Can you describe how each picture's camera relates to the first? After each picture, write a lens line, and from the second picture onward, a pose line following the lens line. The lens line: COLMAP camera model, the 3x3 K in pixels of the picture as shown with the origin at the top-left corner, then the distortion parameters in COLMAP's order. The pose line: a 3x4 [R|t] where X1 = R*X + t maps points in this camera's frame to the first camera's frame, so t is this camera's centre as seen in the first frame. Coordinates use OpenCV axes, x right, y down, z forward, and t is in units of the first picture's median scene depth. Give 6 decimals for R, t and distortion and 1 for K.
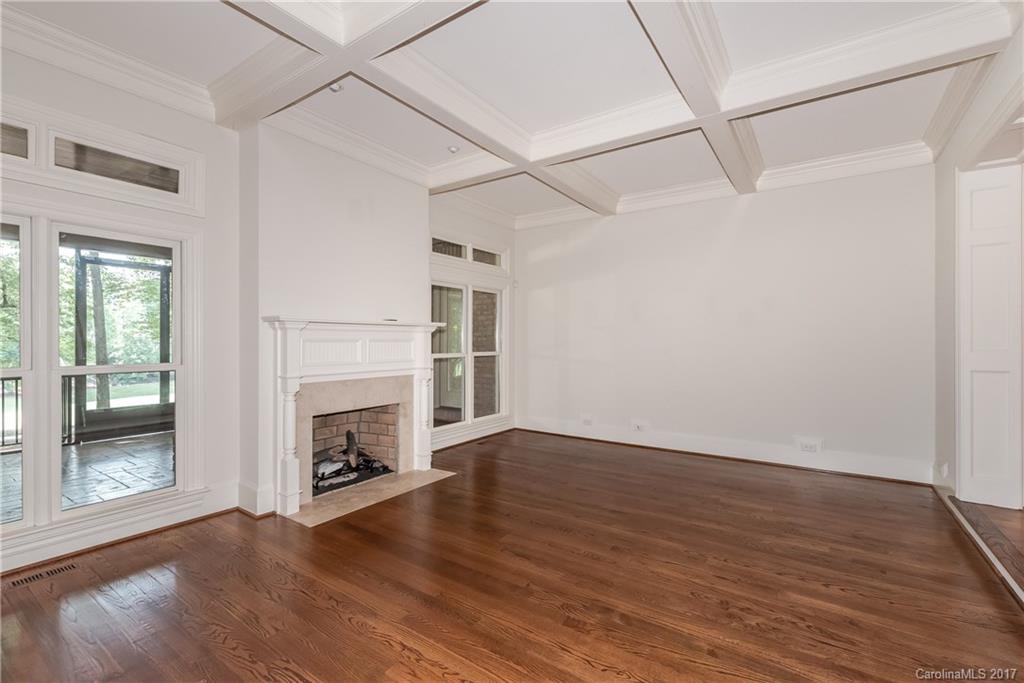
lens RADIAL K [[447.6, 0, 513.8], [0, 447.6, 337.1], [0, 0, 1]] dist [0.002476, 0.000627]
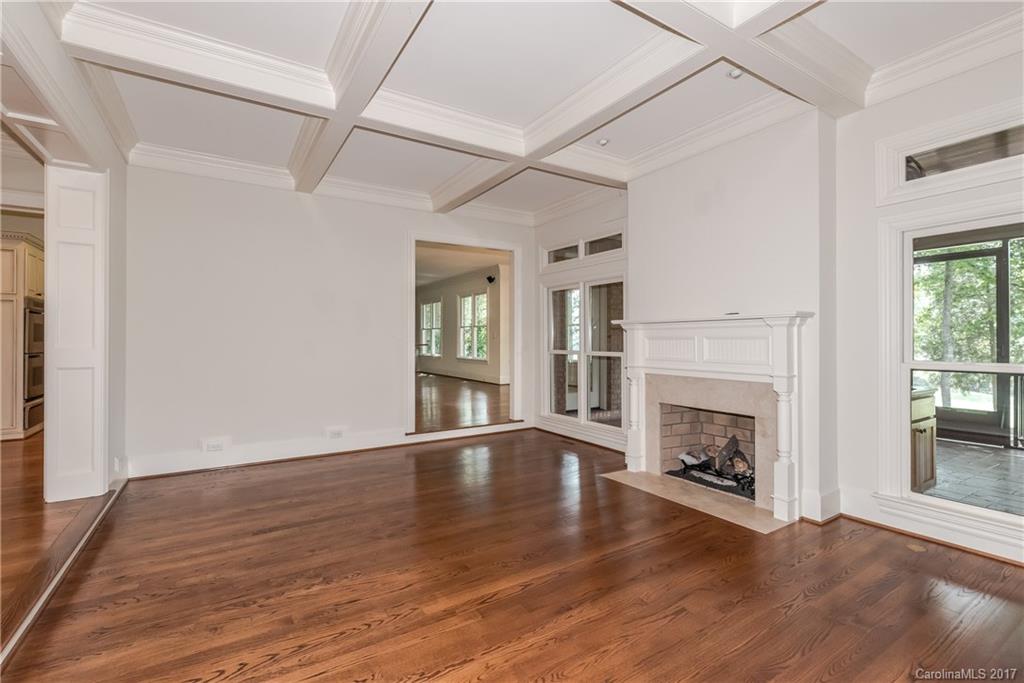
lens RADIAL K [[447.6, 0, 510.9], [0, 447.6, 343.6], [0, 0, 1]] dist [0.002476, 0.000627]
pose [[-0.380897, 0.009696, -0.924567, 0.804474], [0.012277, 0.999910, 0.005428, 0.011054], [0.924536, -0.009283, -0.380982, 1.129979]]
